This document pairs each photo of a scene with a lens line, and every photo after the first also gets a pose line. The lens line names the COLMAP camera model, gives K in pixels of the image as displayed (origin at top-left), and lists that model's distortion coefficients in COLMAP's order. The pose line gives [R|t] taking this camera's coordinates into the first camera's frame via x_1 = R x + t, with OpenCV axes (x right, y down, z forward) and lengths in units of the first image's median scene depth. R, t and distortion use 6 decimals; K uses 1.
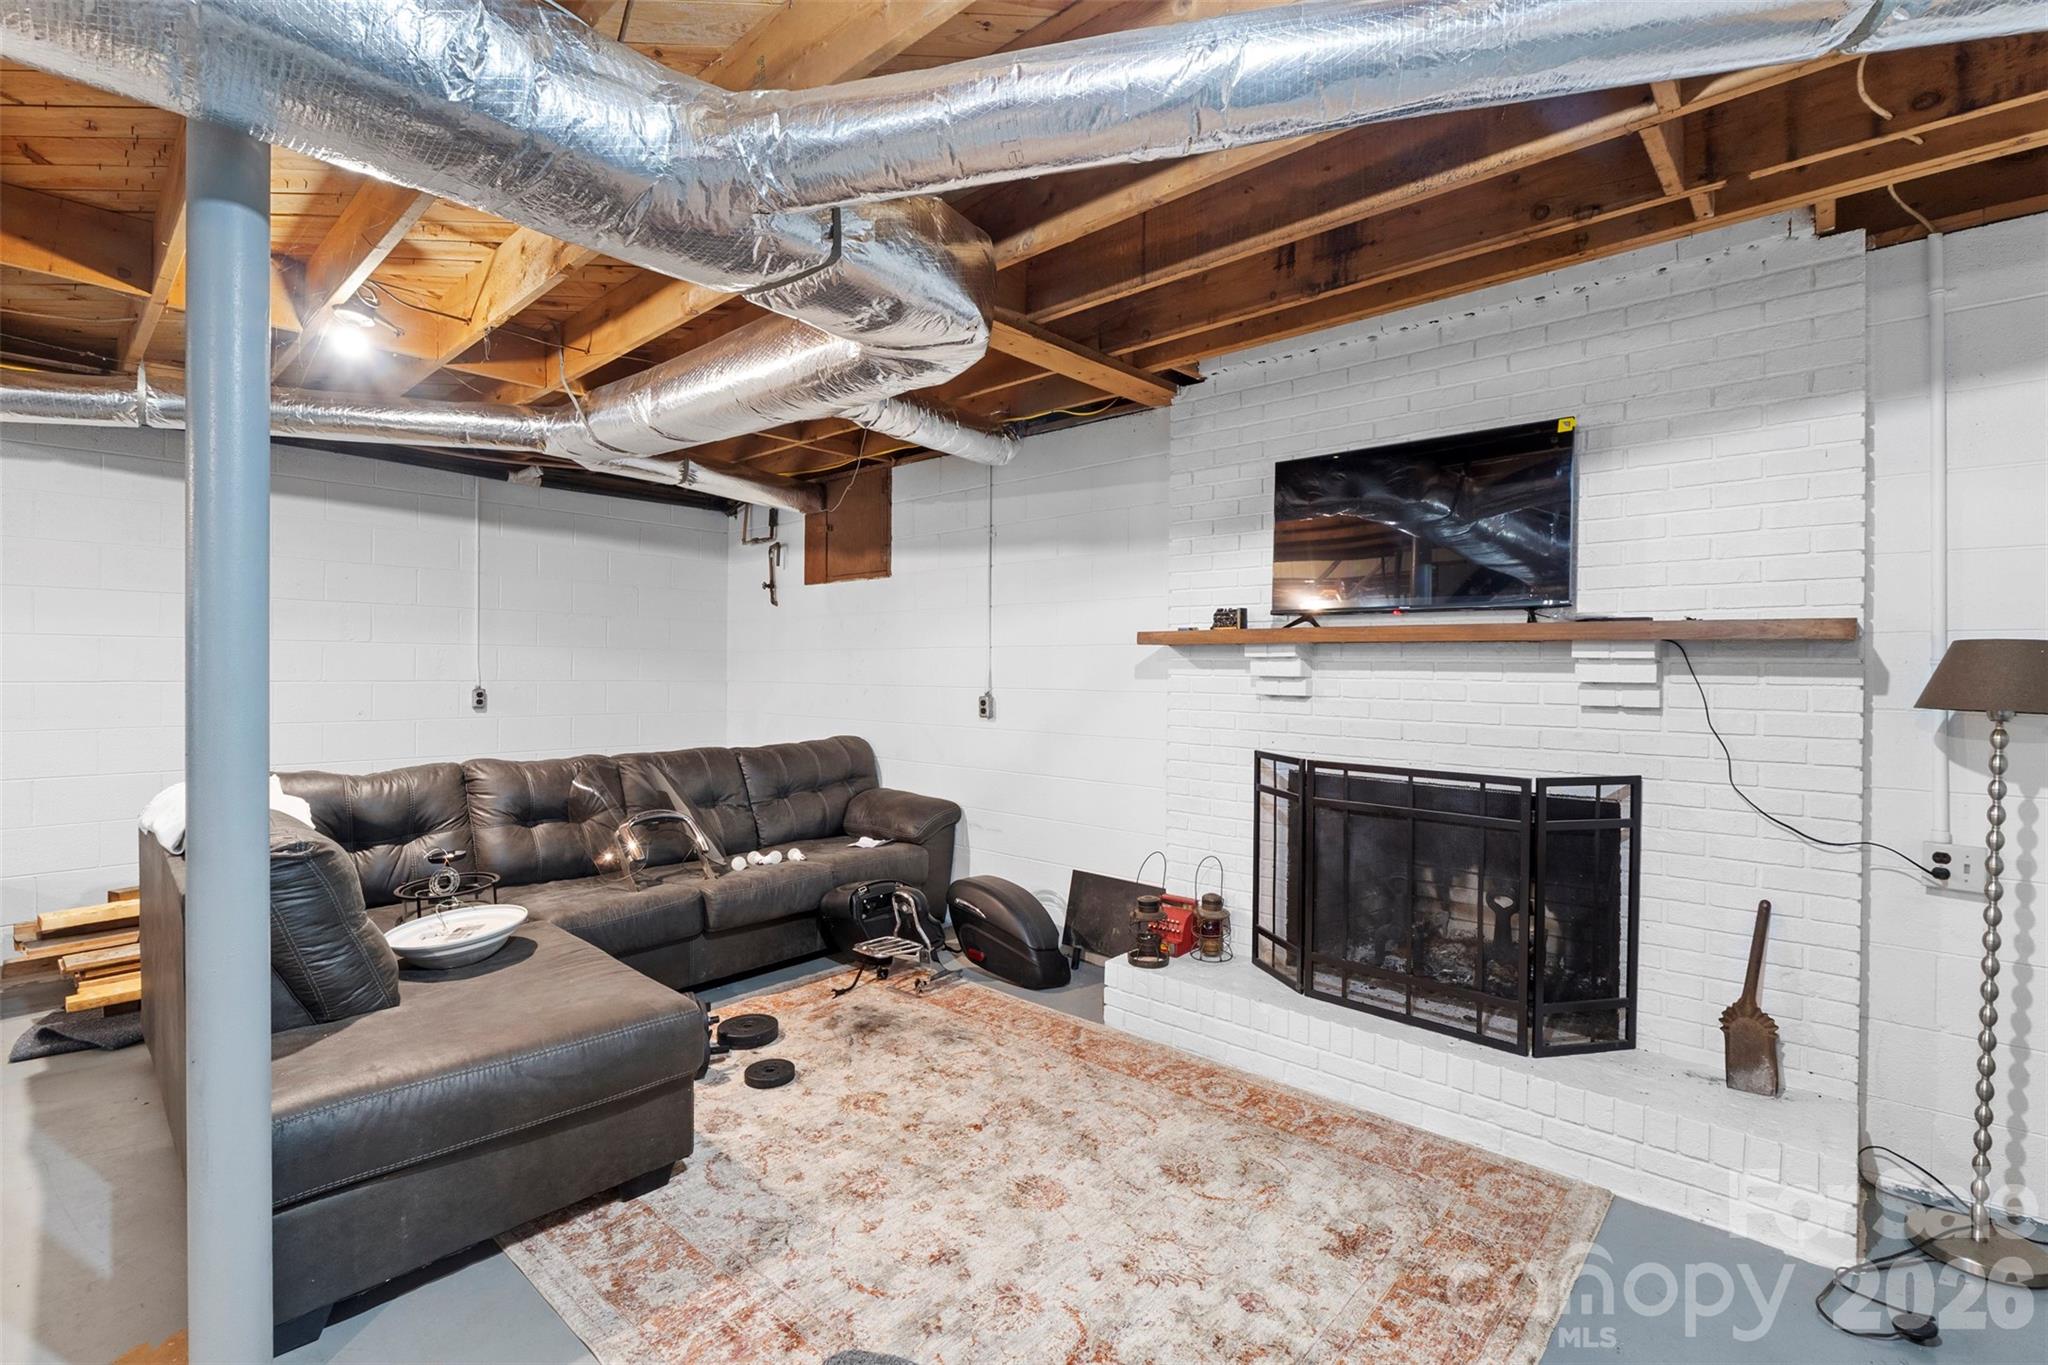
lens RADIAL K [[928.4, 0, 1013.0], [0, 928.4, 665.2], [0, 0, 1]] dist [-0.004033, -0.002424]
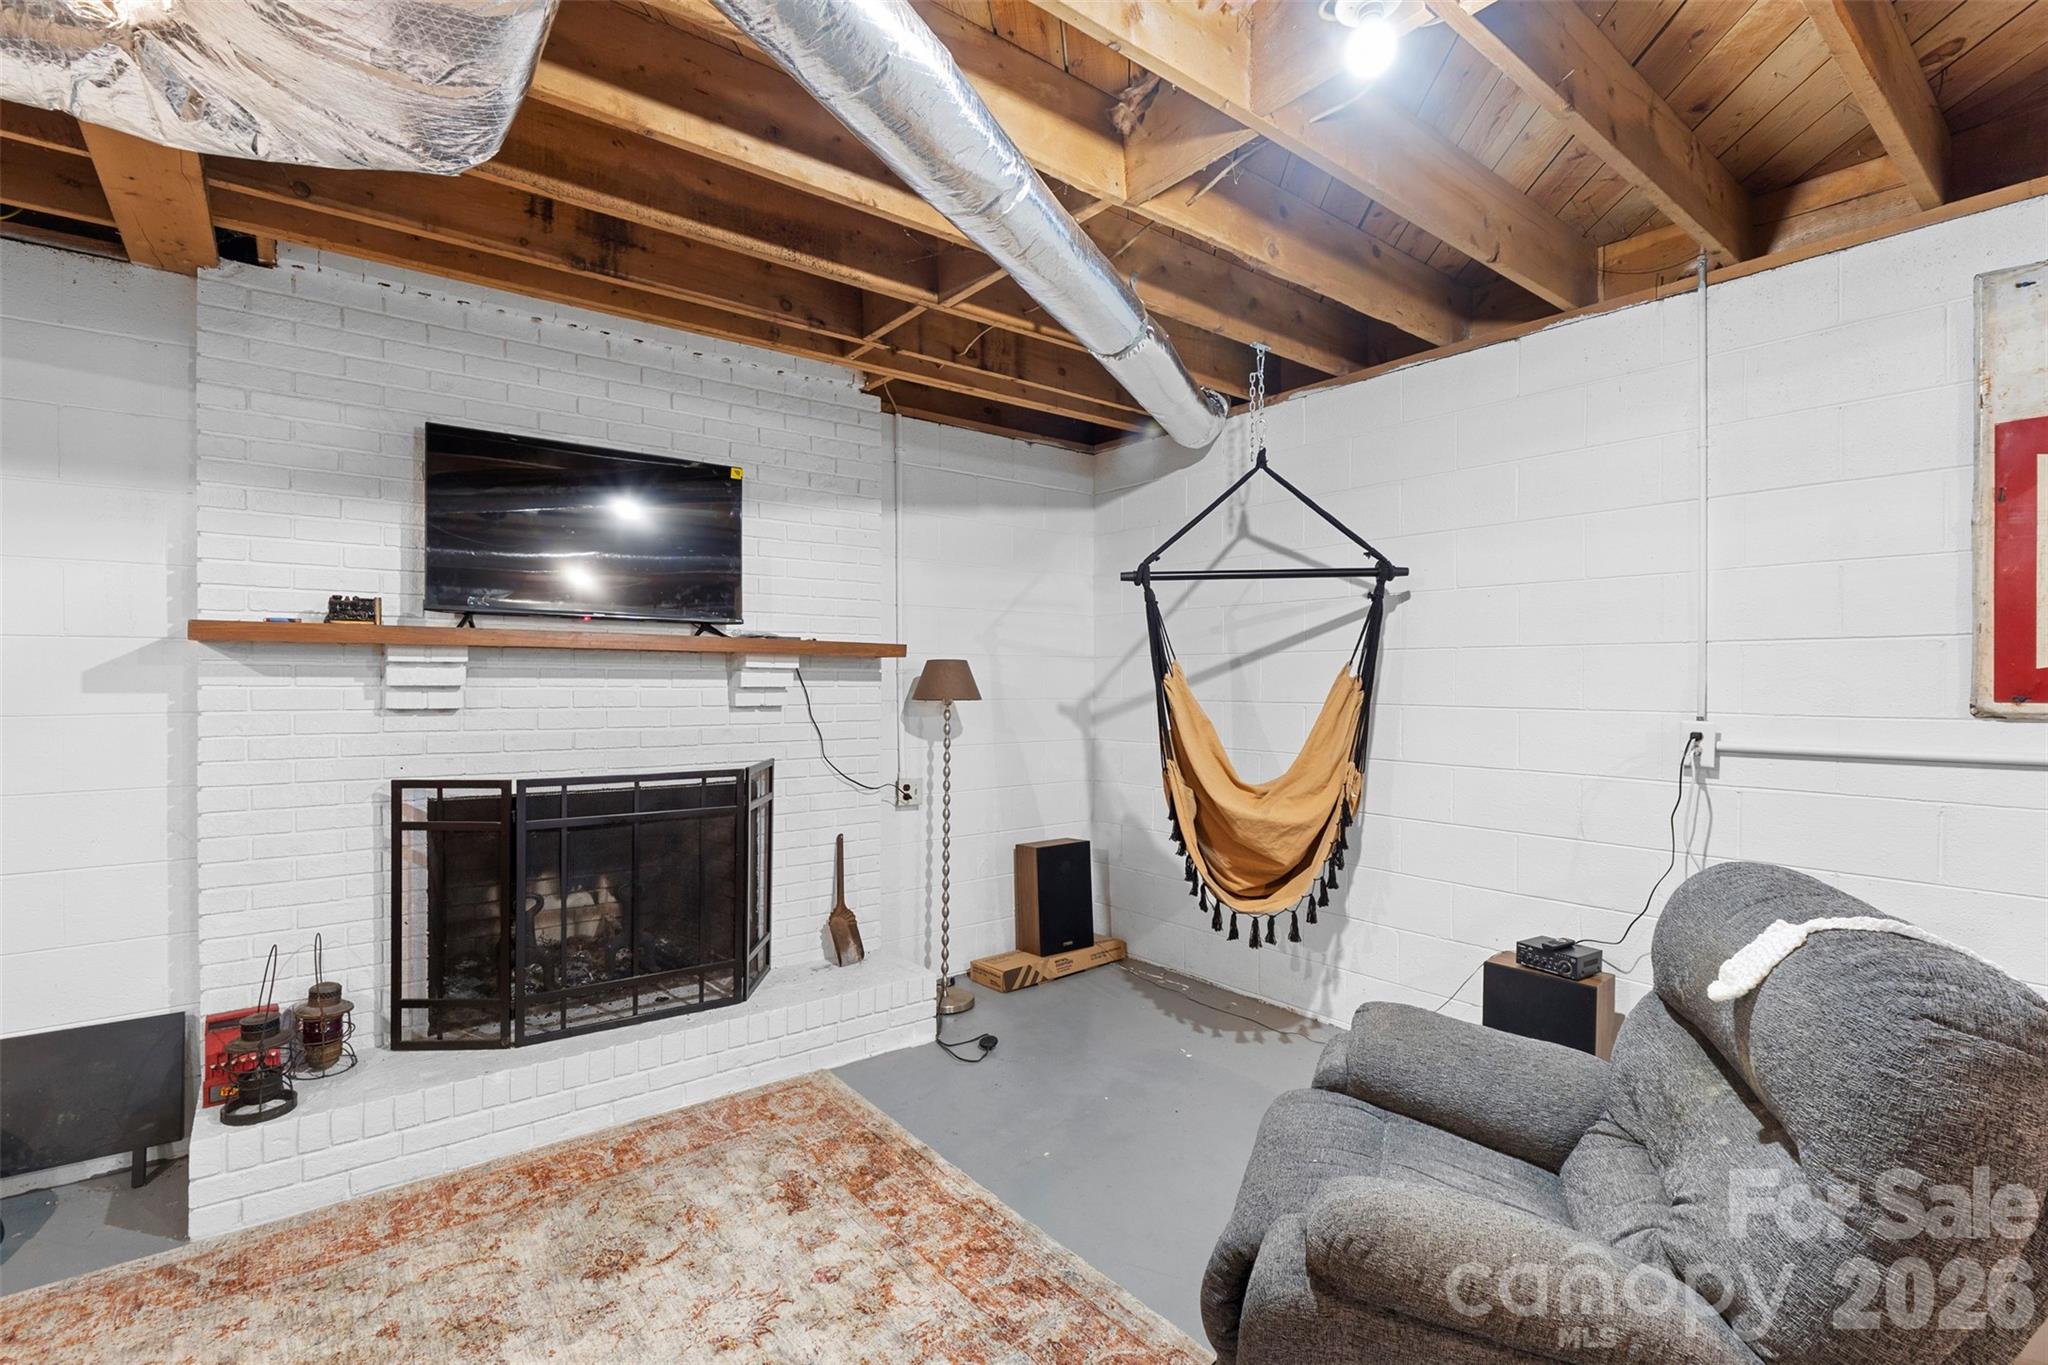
lens RADIAL K [[928.4, 0, 1023.0], [0, 928.4, 678.4], [0, 0, 1]] dist [-0.004033, -0.002424]
pose [[0.163652, -0.009790, 0.986470, -0.530454], [-0.008145, 0.999903, 0.011274, -0.009559], [-0.986485, -0.009880, 0.163556, 0.430413]]
